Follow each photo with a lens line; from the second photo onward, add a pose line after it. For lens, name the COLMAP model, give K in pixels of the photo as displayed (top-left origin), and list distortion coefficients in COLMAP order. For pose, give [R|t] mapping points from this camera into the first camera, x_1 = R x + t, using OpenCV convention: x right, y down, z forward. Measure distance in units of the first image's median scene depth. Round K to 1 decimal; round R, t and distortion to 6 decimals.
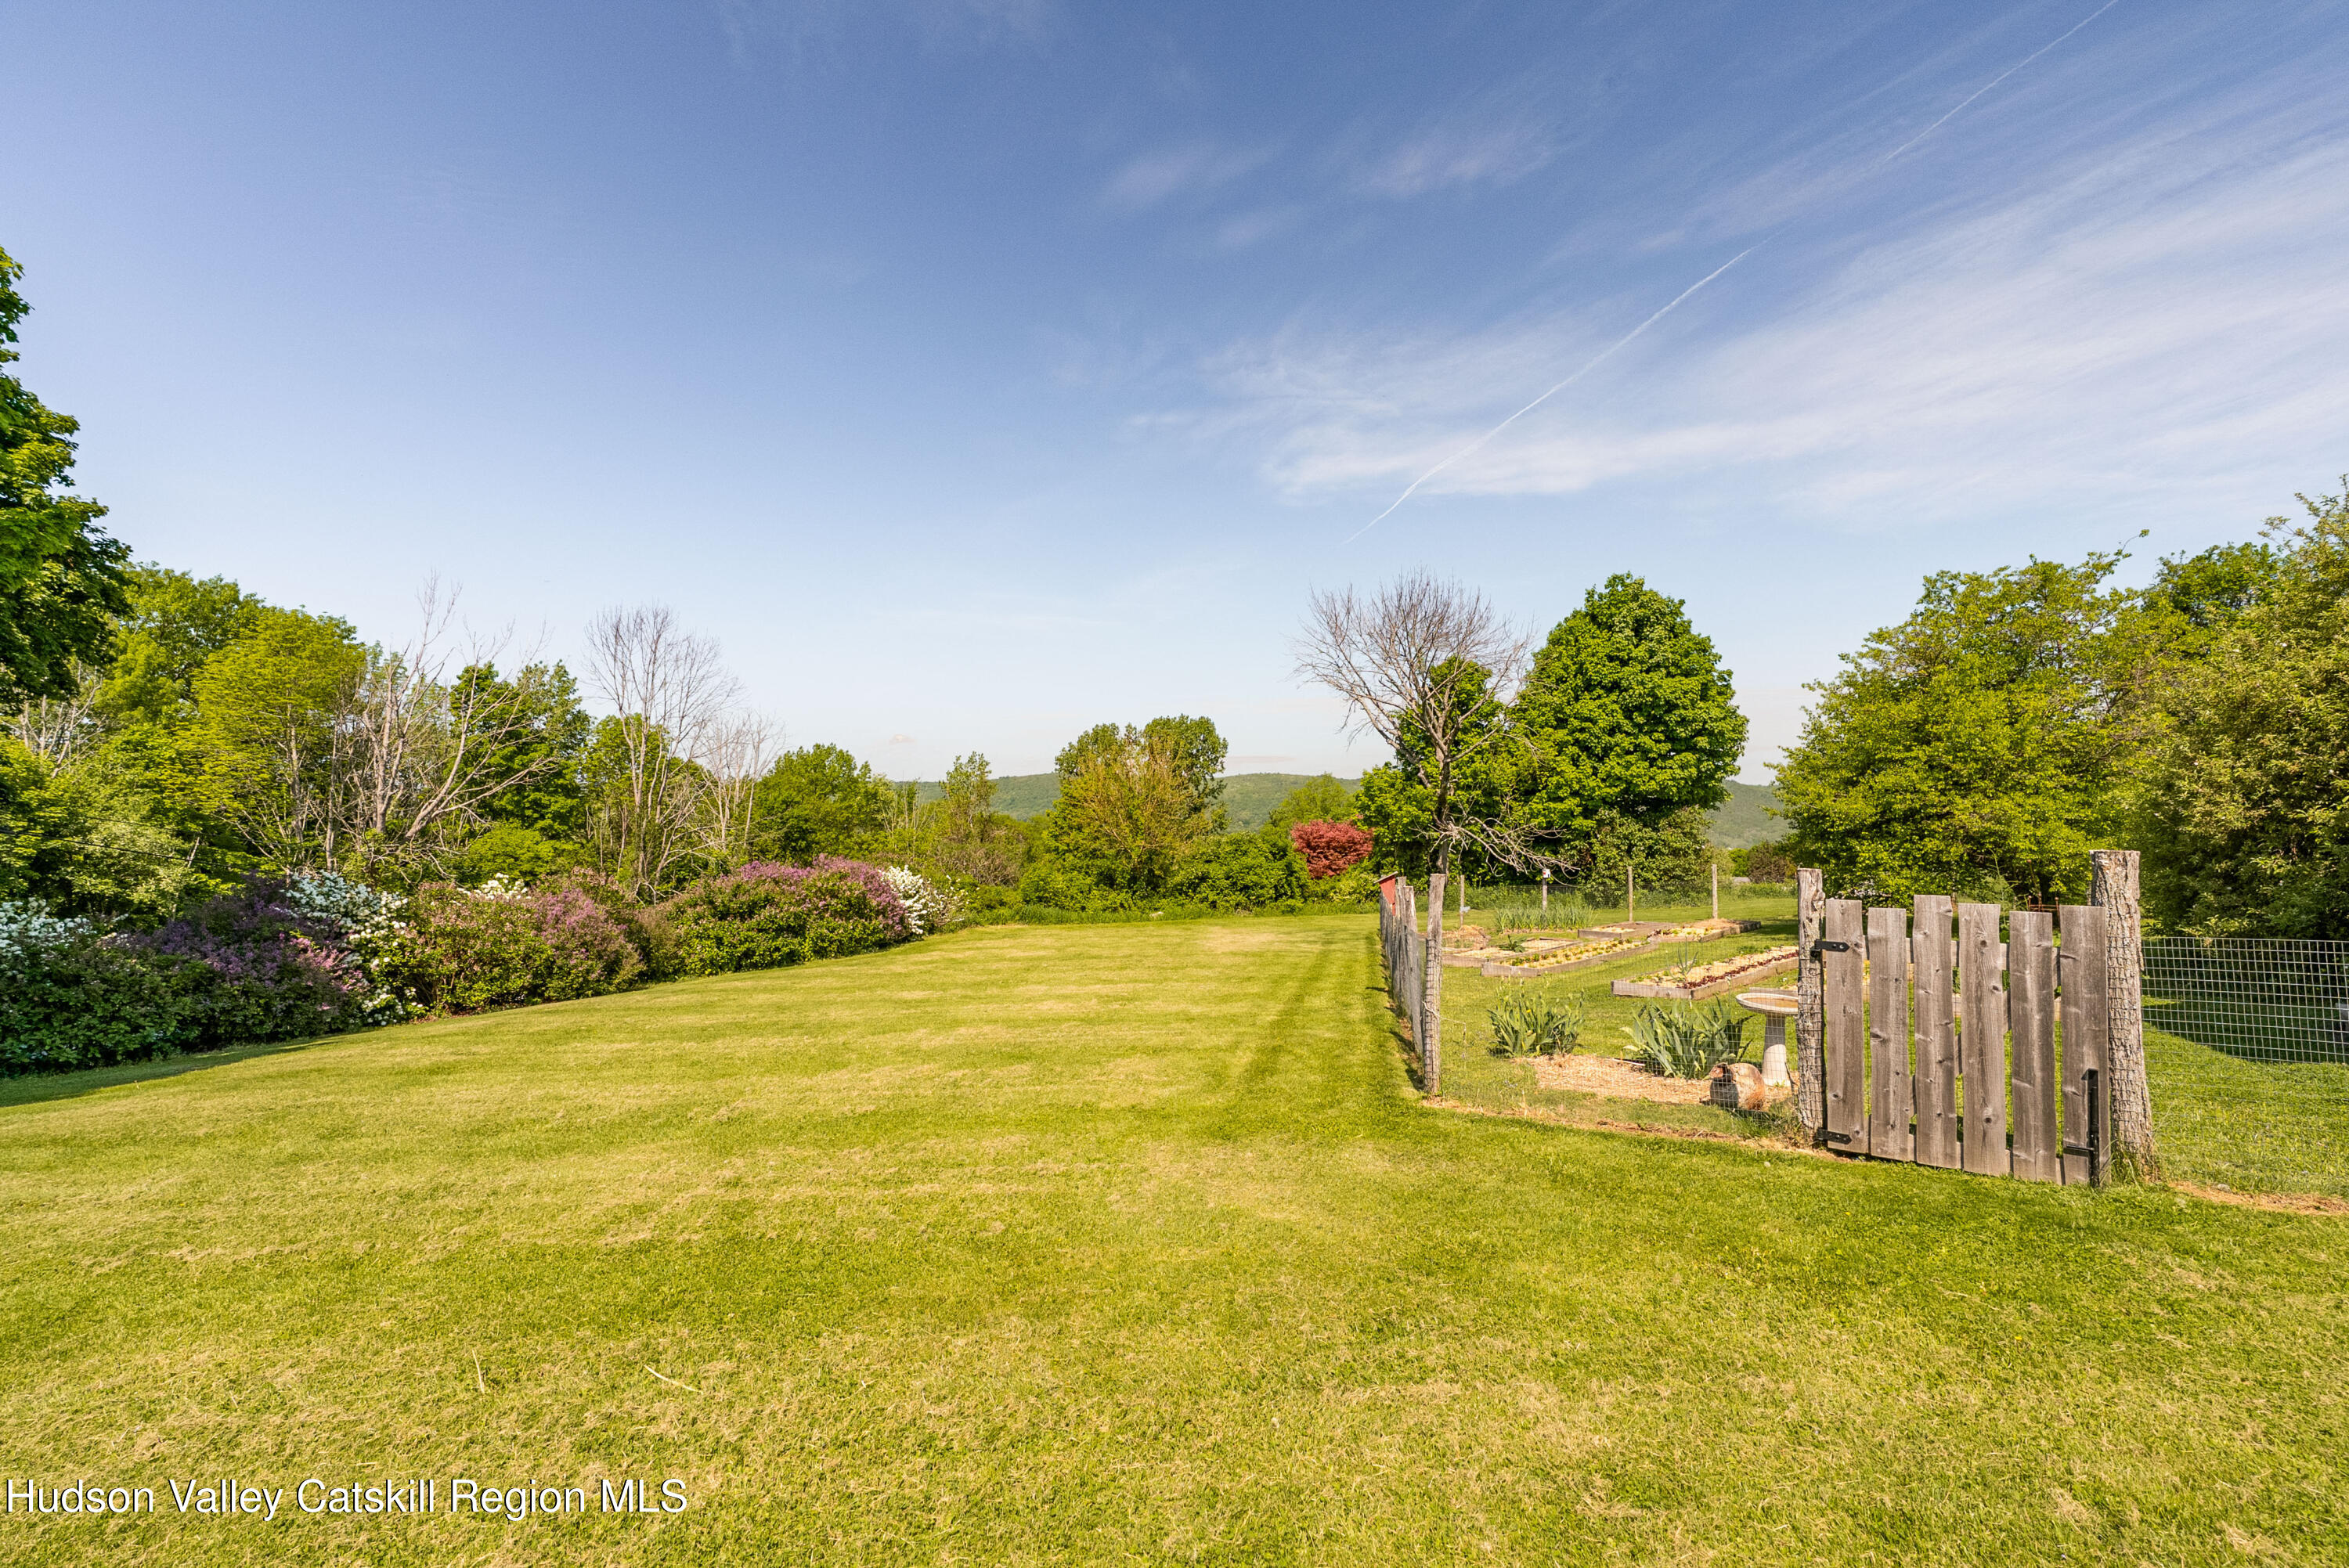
lens RADIAL K [[1060.8, 0, 1174.5], [0, 1060.8, 784.0], [0, 0, 1]] dist [-0.000936, 0.000722]
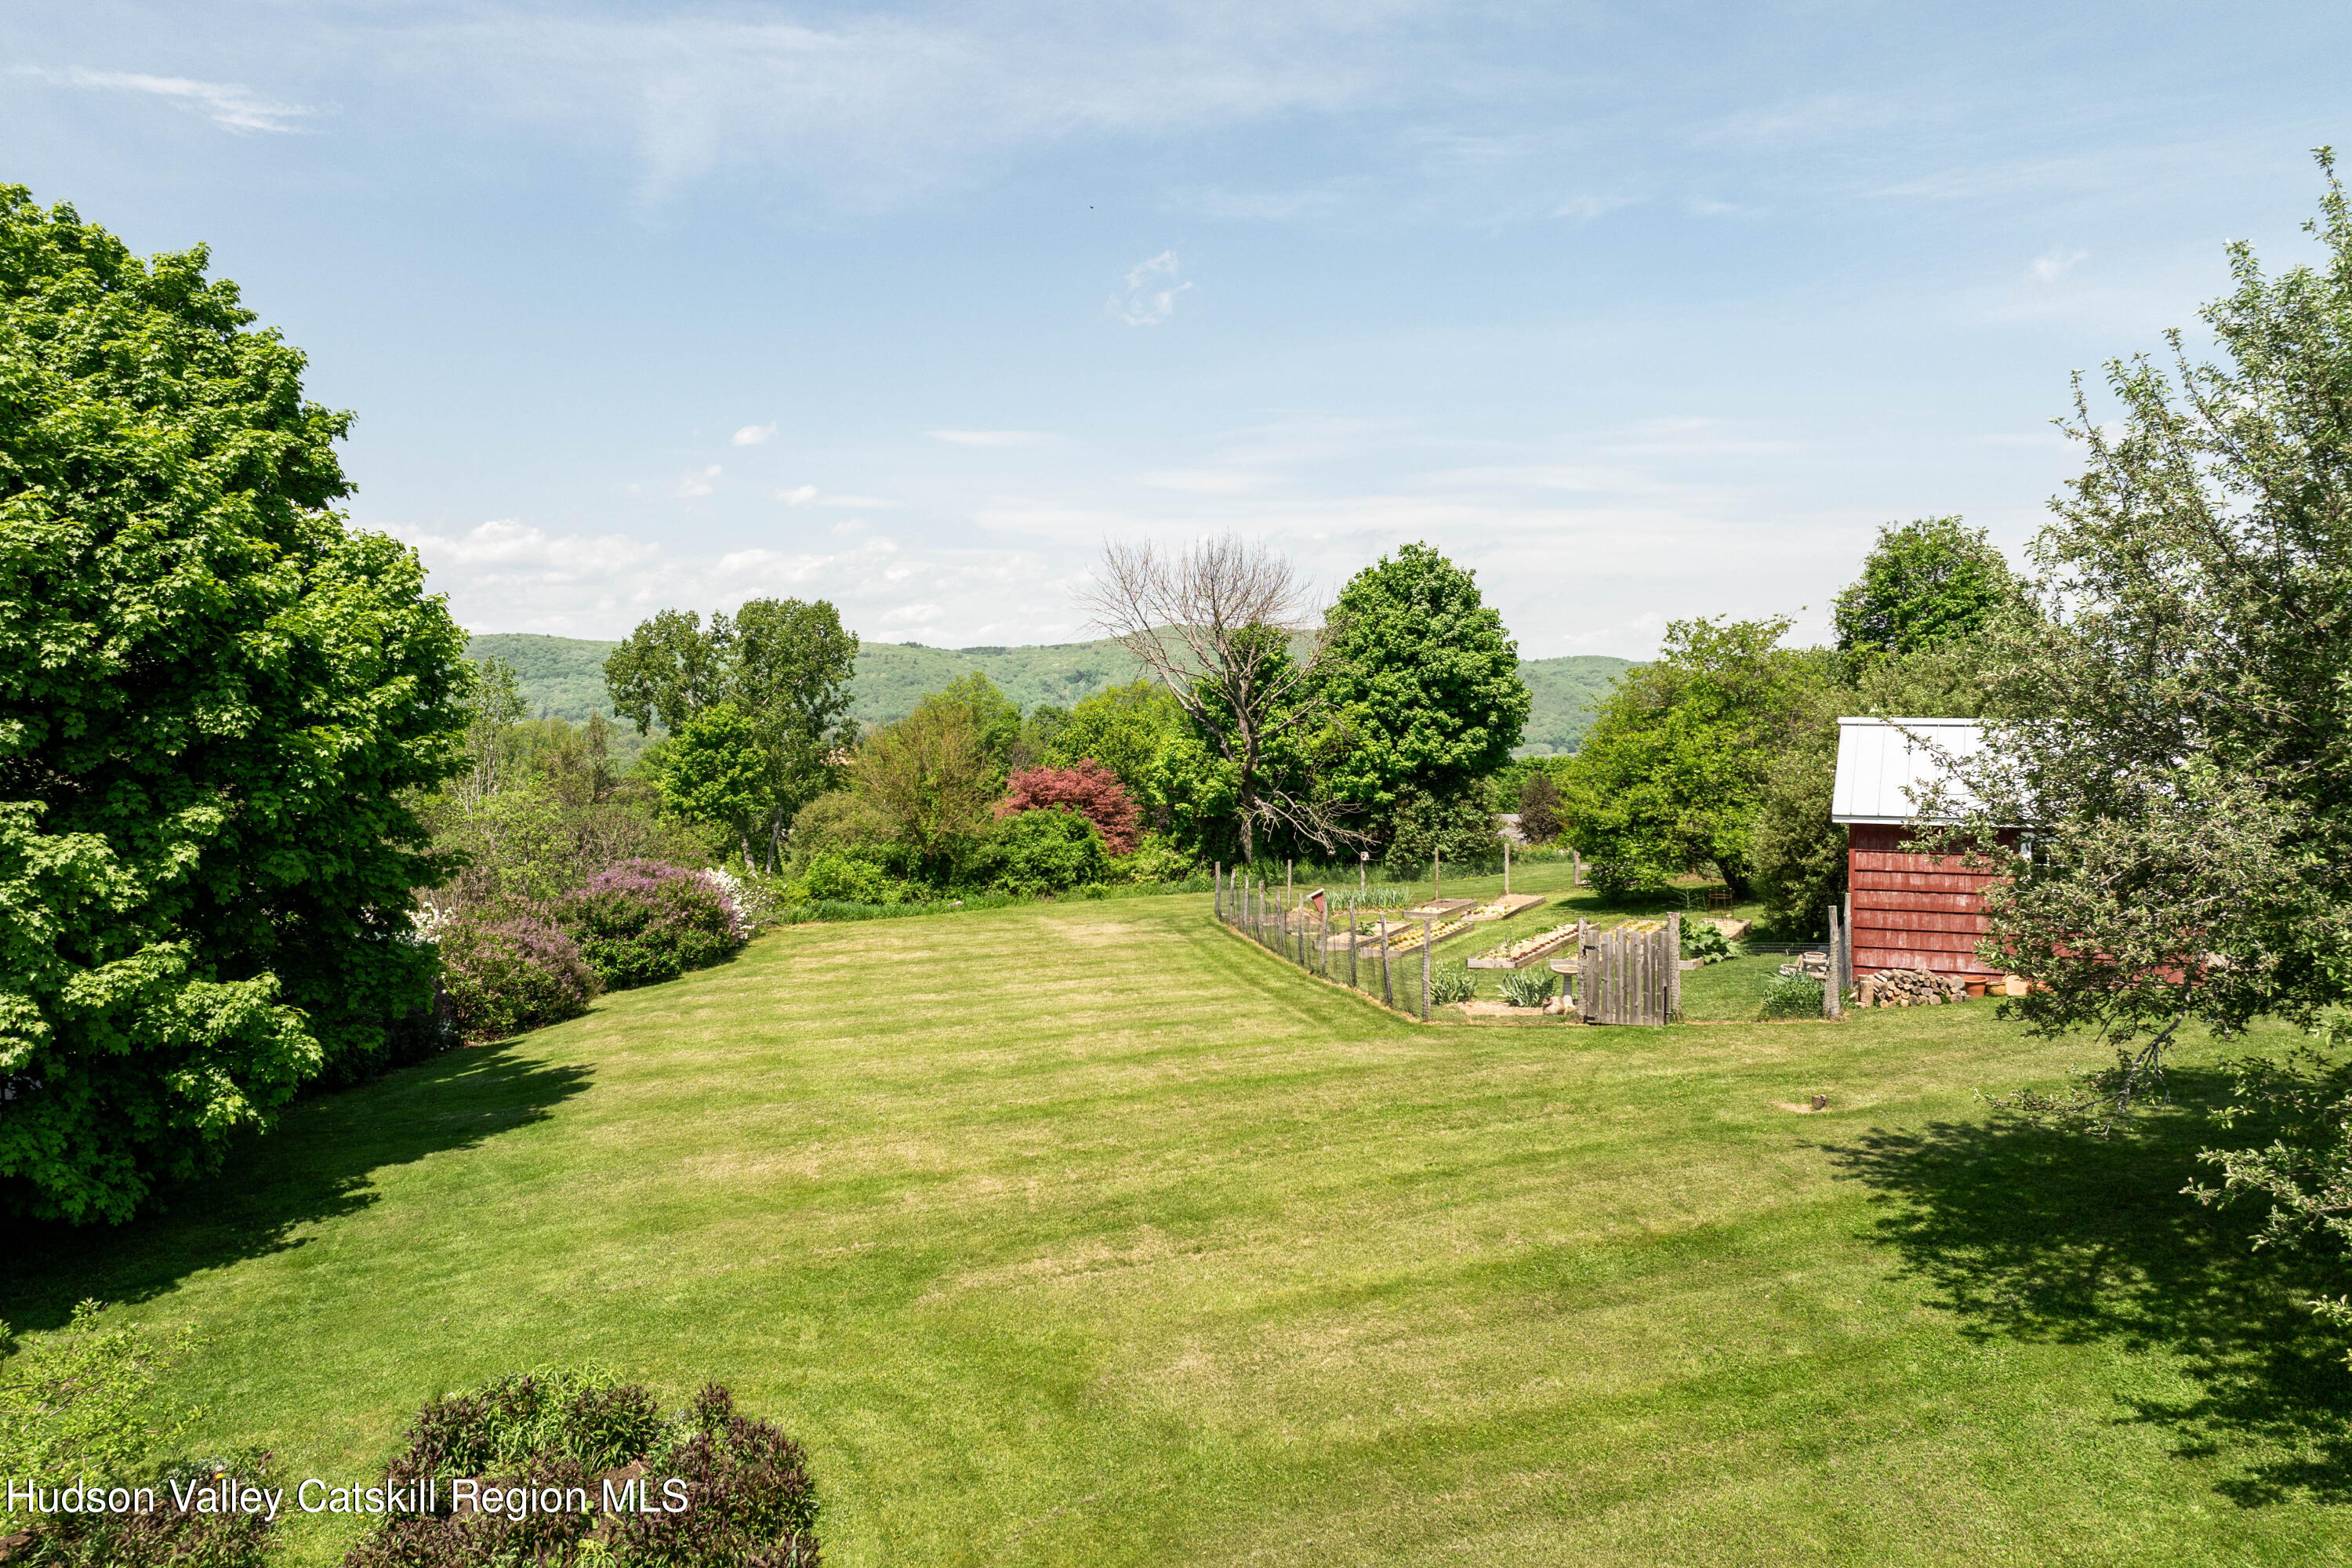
lens RADIAL K [[1667.4, 0, 1152.7], [0, 1667.4, 718.0], [0, 0, 1]] dist [0.011690, -0.089358]
pose [[0.959256, -0.009623, 0.282374, -0.264904], [-0.000946, 0.999305, 0.037271, -0.094723], [-0.282537, -0.036019, 0.958580, -0.440482]]
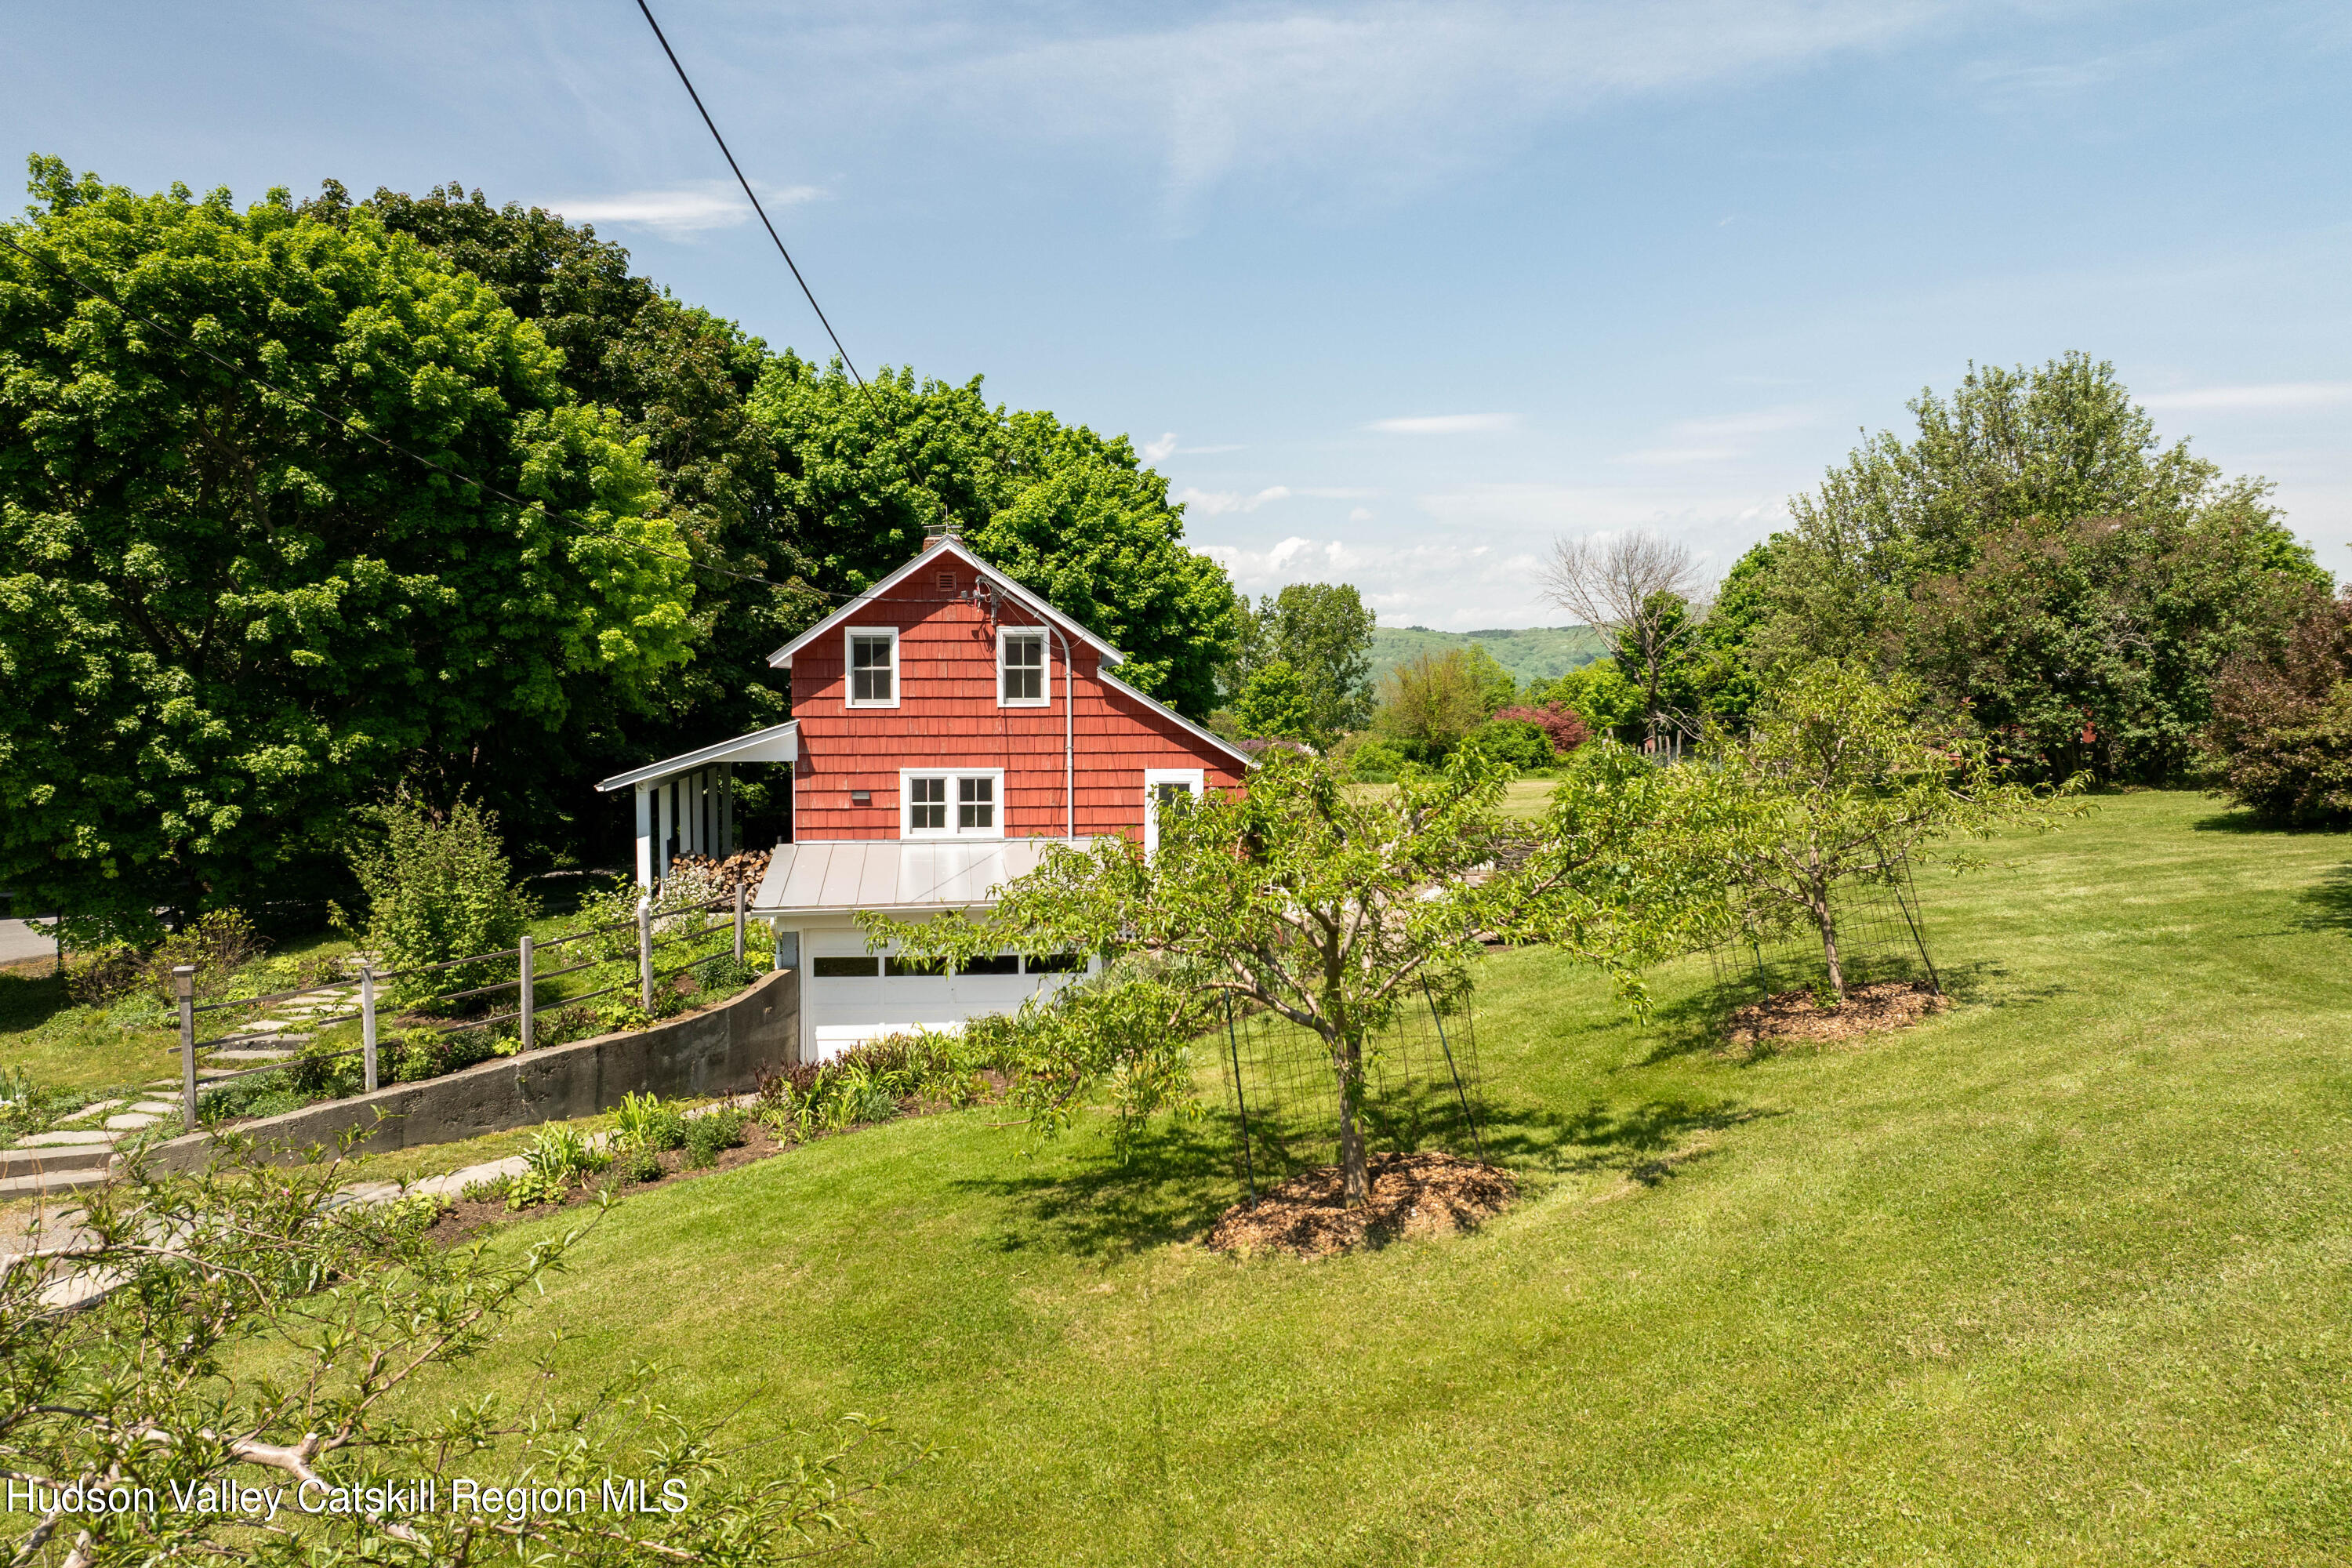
lens RADIAL K [[1661.3, 0, 1148.5], [0, 1661.3, 793.2], [0, 0, 1]] dist [0.000842, -0.002926]
pose [[0.999781, -0.011501, -0.017475, -0.389101], [0.013032, 0.995839, 0.090193, -0.064530], [0.016365, -0.090401, 0.995771, -1.249695]]
